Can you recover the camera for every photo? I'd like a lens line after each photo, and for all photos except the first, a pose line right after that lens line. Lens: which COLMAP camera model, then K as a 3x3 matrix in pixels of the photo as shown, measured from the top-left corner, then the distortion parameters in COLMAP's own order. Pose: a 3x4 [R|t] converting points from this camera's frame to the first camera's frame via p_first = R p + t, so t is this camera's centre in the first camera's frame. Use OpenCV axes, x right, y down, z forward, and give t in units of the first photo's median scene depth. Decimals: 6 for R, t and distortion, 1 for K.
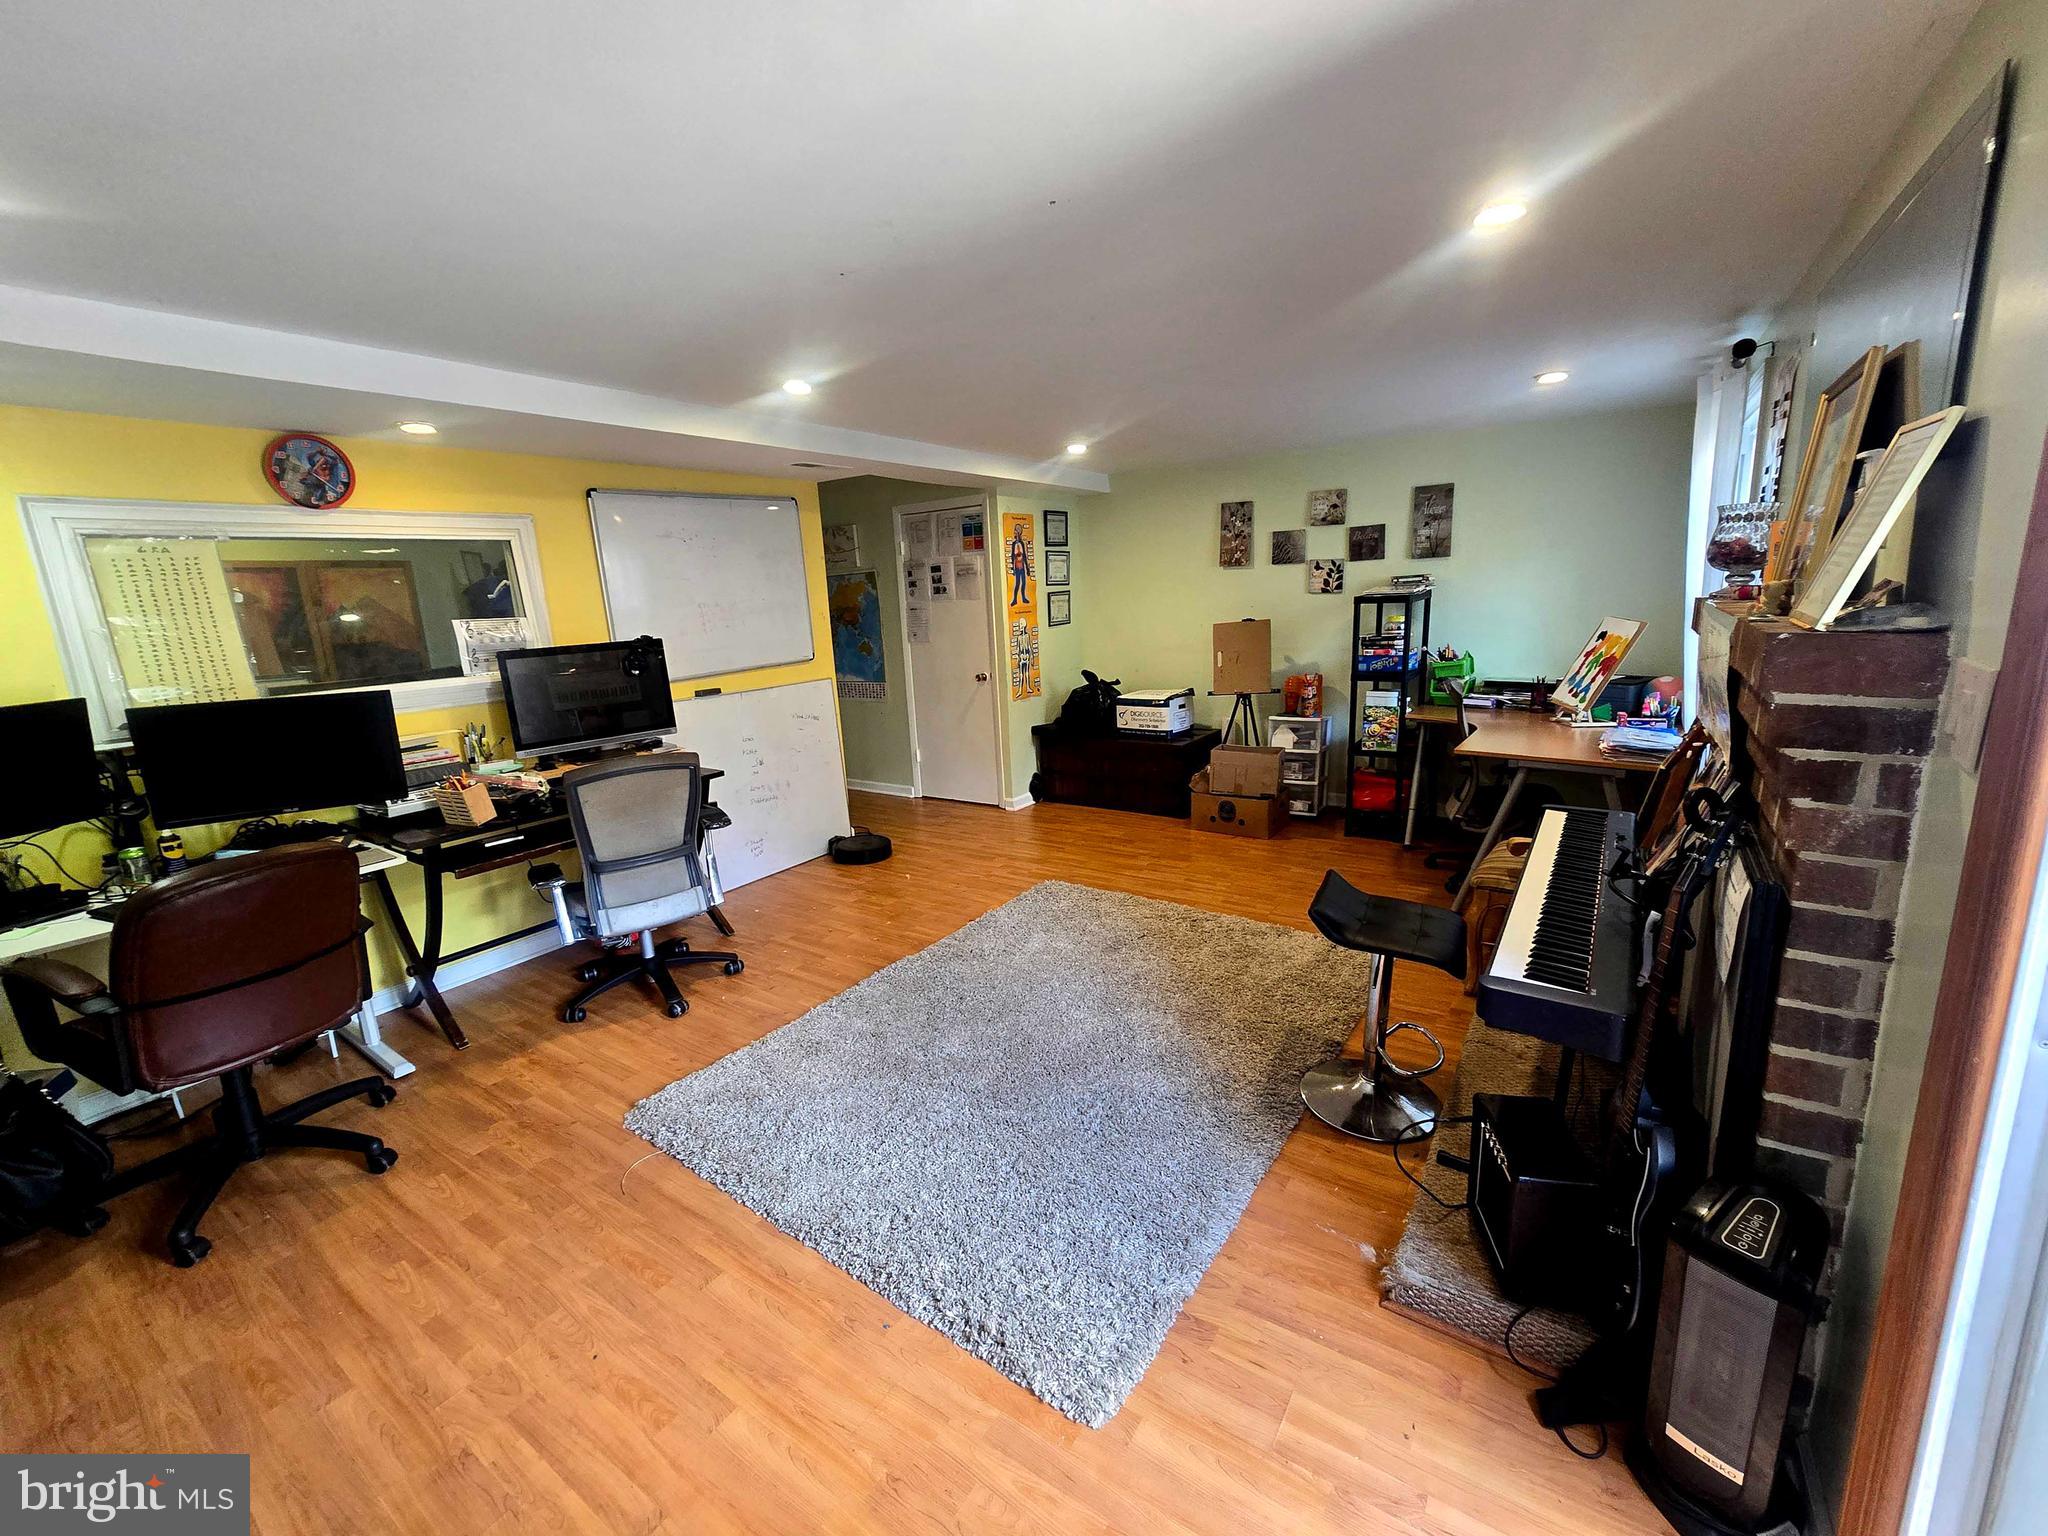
lens RADIAL K [[842.5, 0, 1020.1], [0, 842.5, 768.7], [0, 0, 1]] dist [-0.003466, -0.000250]
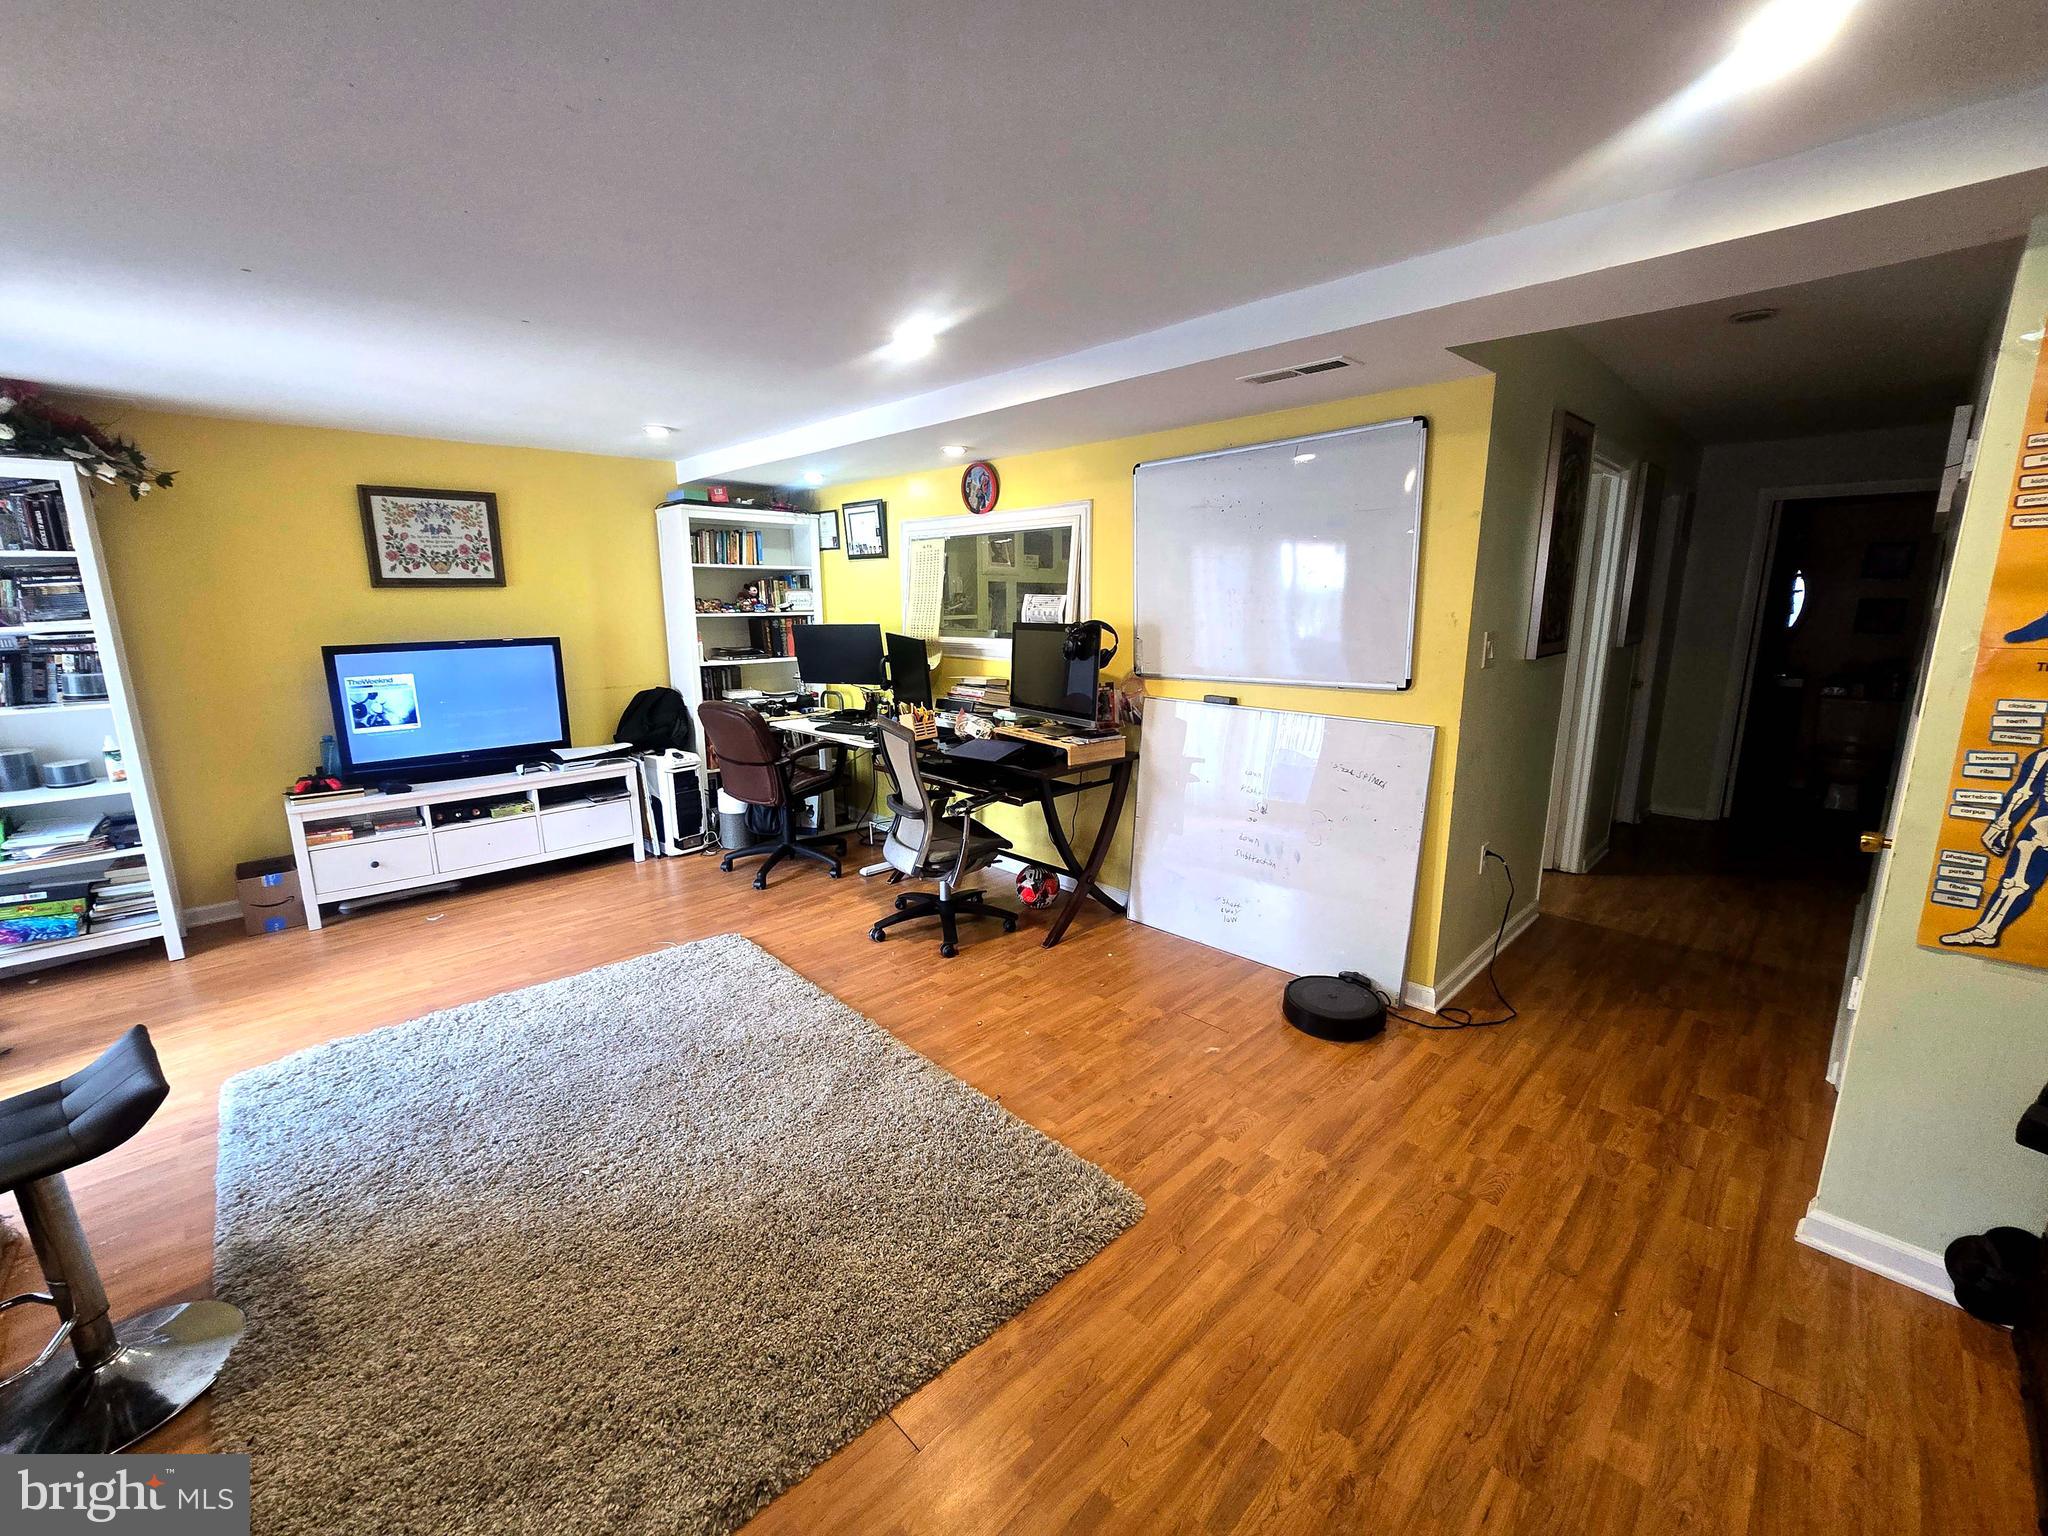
lens RADIAL K [[842.5, 0, 1020.1], [0, 842.5, 768.7], [0, 0, 1]] dist [-0.003466, -0.000250]
pose [[-0.204310, 0.246984, -0.947236, 0.644099], [-0.189787, 0.939293, 0.285848, -0.323006], [0.960333, 0.238174, -0.145033, 1.377505]]
